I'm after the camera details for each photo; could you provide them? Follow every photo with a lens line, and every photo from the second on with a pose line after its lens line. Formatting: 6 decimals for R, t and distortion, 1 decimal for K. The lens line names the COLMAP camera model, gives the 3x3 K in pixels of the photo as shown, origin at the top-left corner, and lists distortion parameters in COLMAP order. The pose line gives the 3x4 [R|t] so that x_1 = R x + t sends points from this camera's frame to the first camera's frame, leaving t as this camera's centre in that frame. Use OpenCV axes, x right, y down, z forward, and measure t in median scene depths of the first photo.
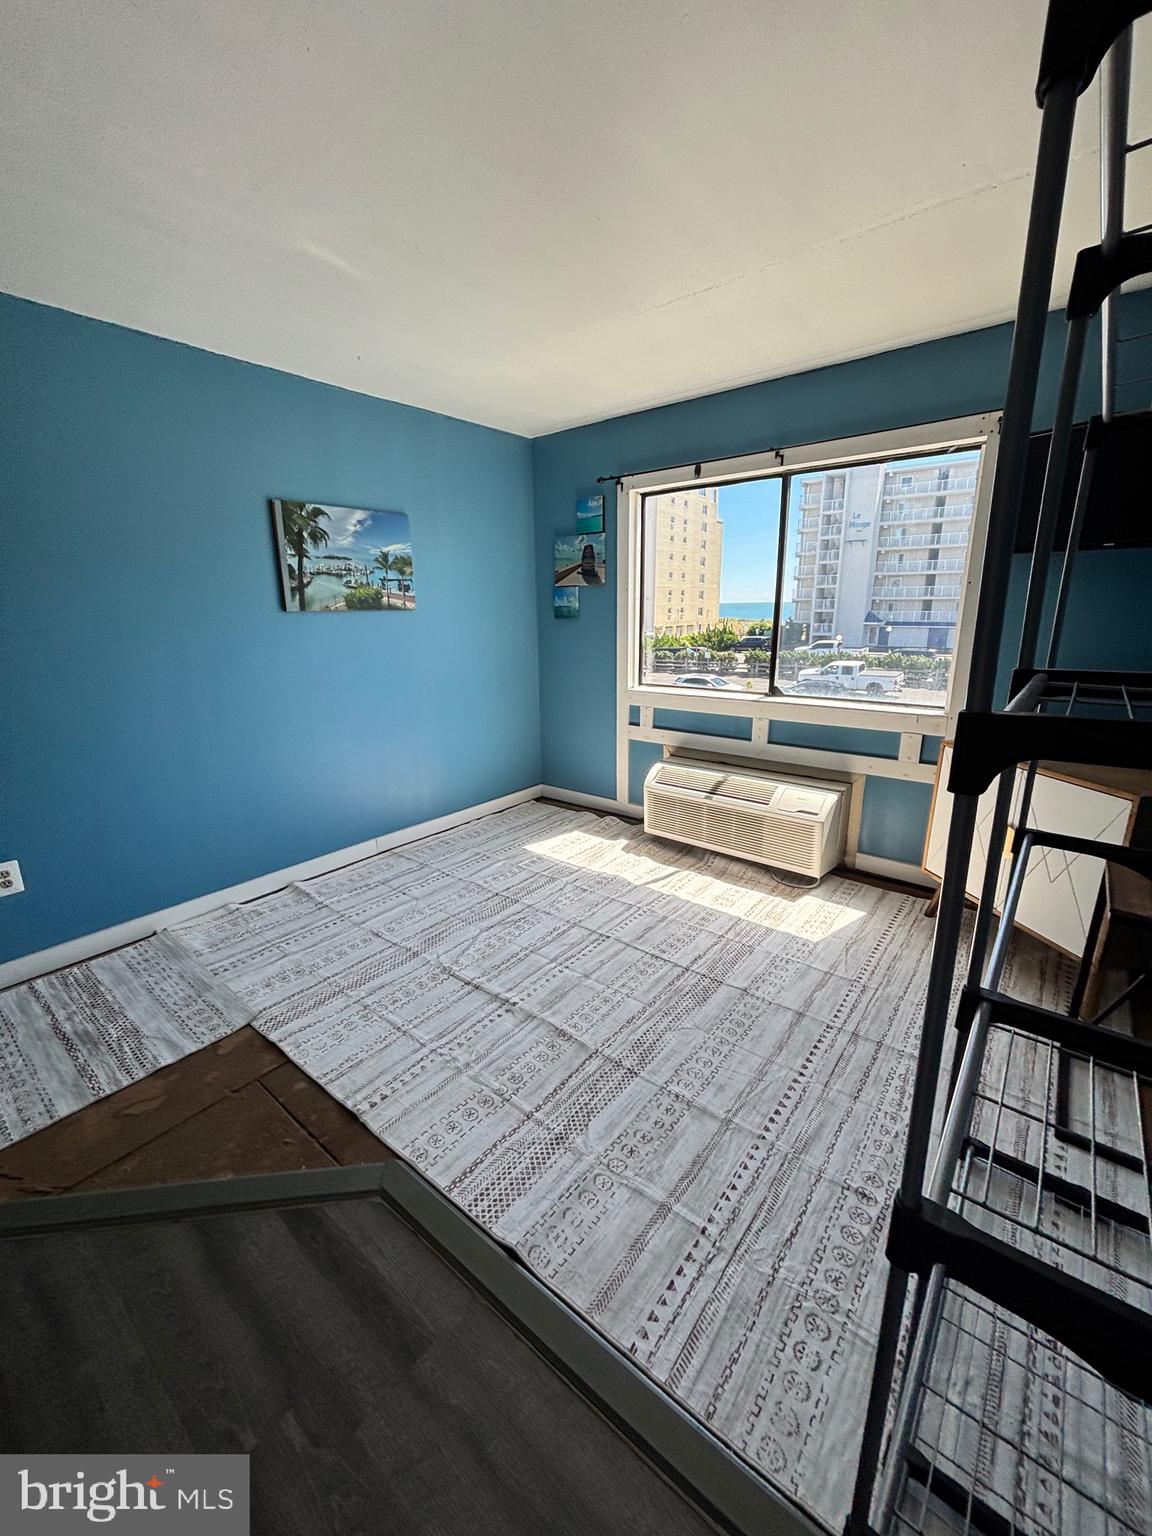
lens RADIAL K [[613.2, 0, 577.6], [0, 613.2, 771.2], [0, 0, 1]] dist [-0.001899, 0.000106]
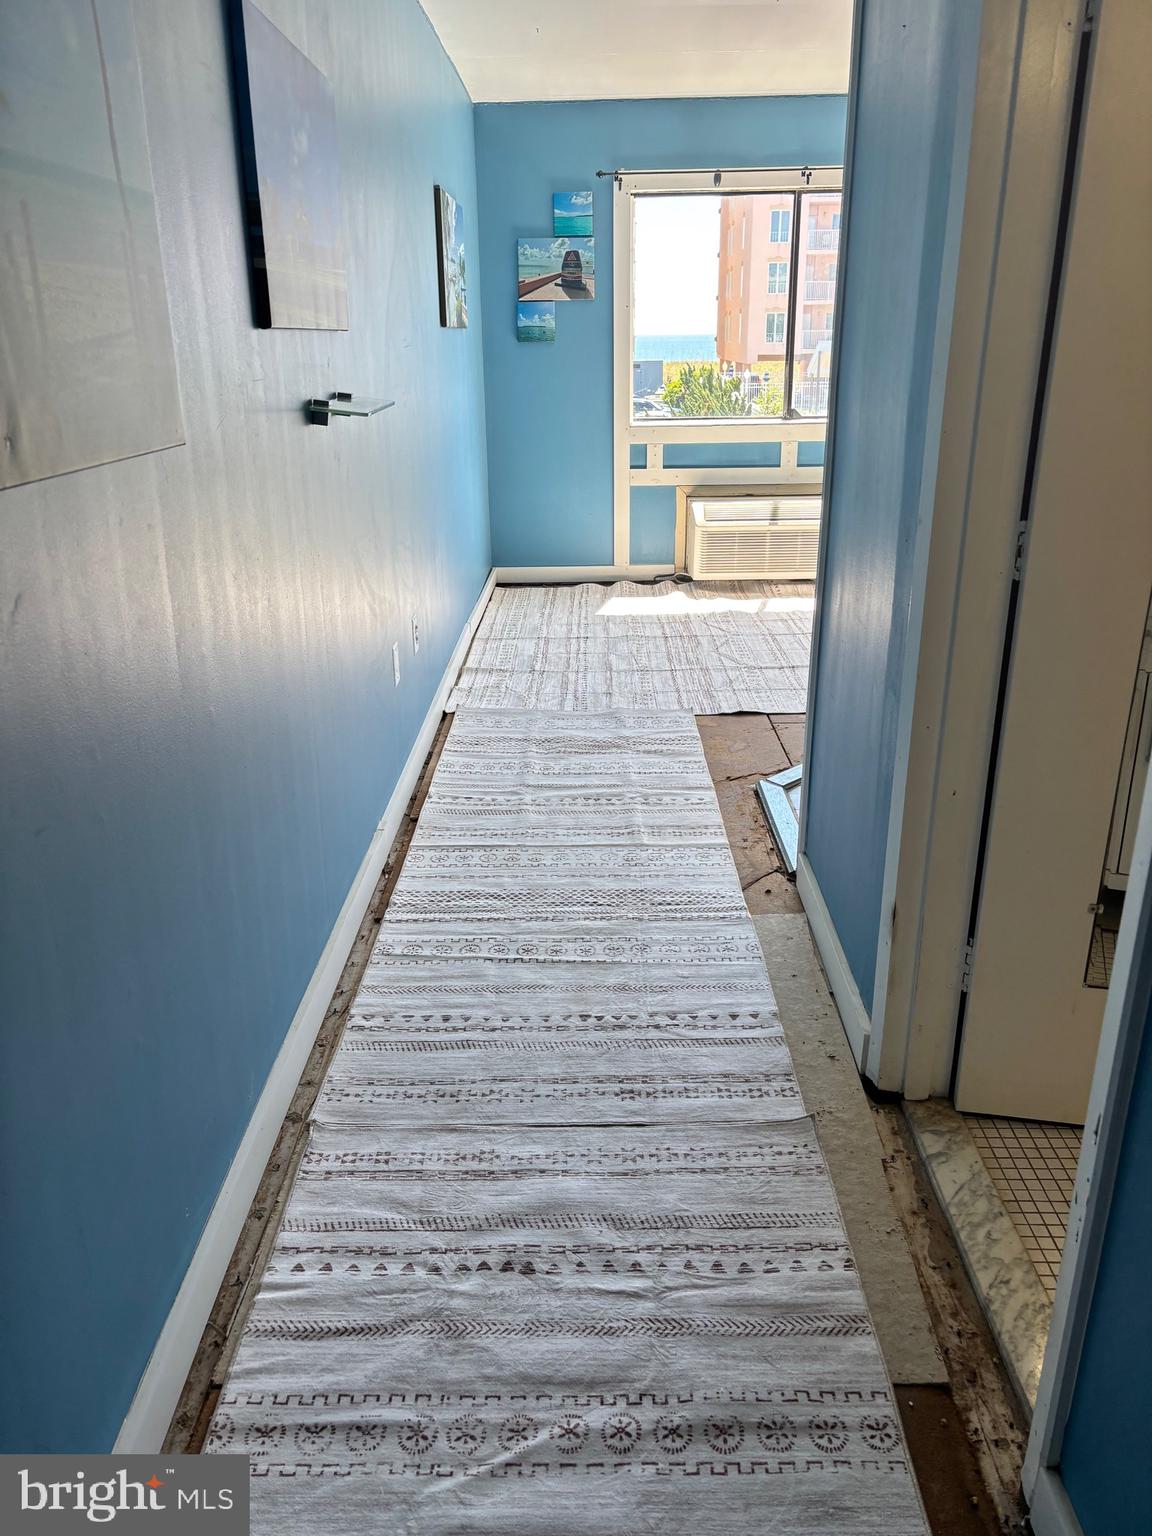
lens RADIAL K [[1148.1, 0, 568.3], [0, 1148.1, 777.3], [0, 0, 1]] dist [0.111997, -0.239838]
pose [[0.788377, -0.217946, 0.575293, -1.359463], [0.166908, 0.975844, 0.140962, 0.139376], [-0.592118, -0.015110, 0.805710, -0.369745]]
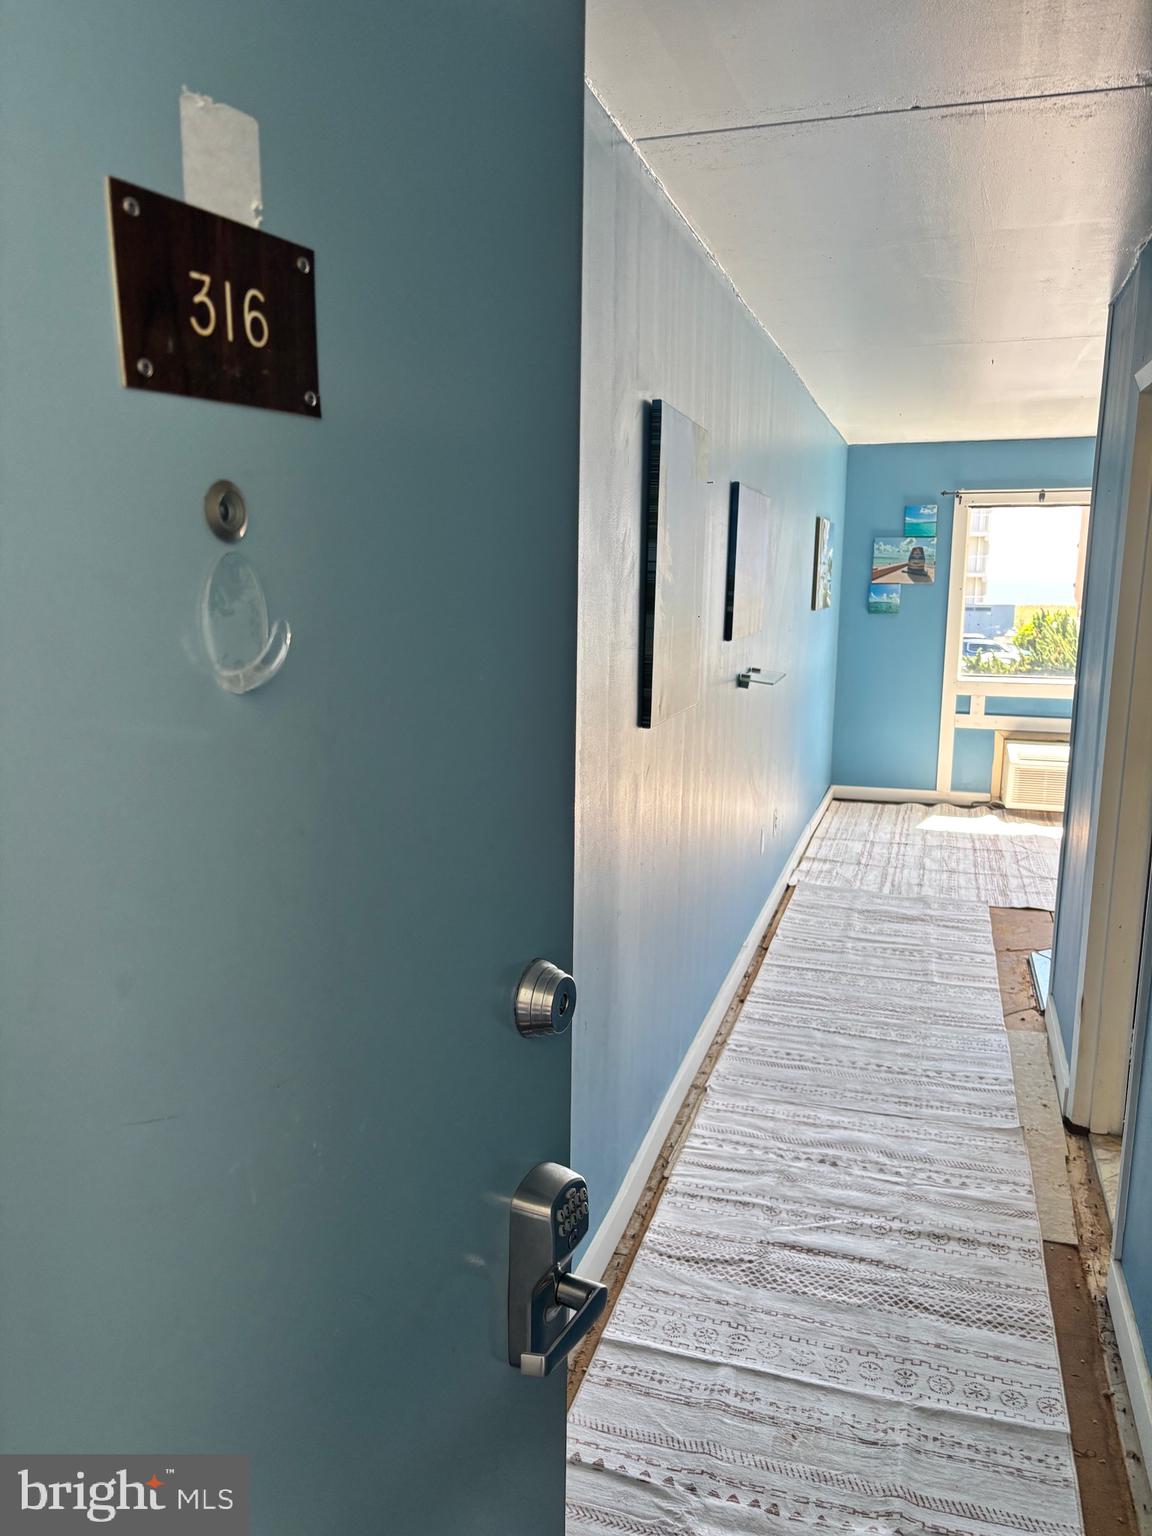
lens RADIAL K [[1158.0, 0, 580.2], [0, 1158.0, 771.5], [0, 0, 1]] dist [0.077439, -0.082694]
pose [[0.927444, -0.041720, 0.371626, -1.675919], [0.077577, 0.993604, -0.082058, 0.182068], [-0.365826, 0.104934, 0.924749, -0.808129]]
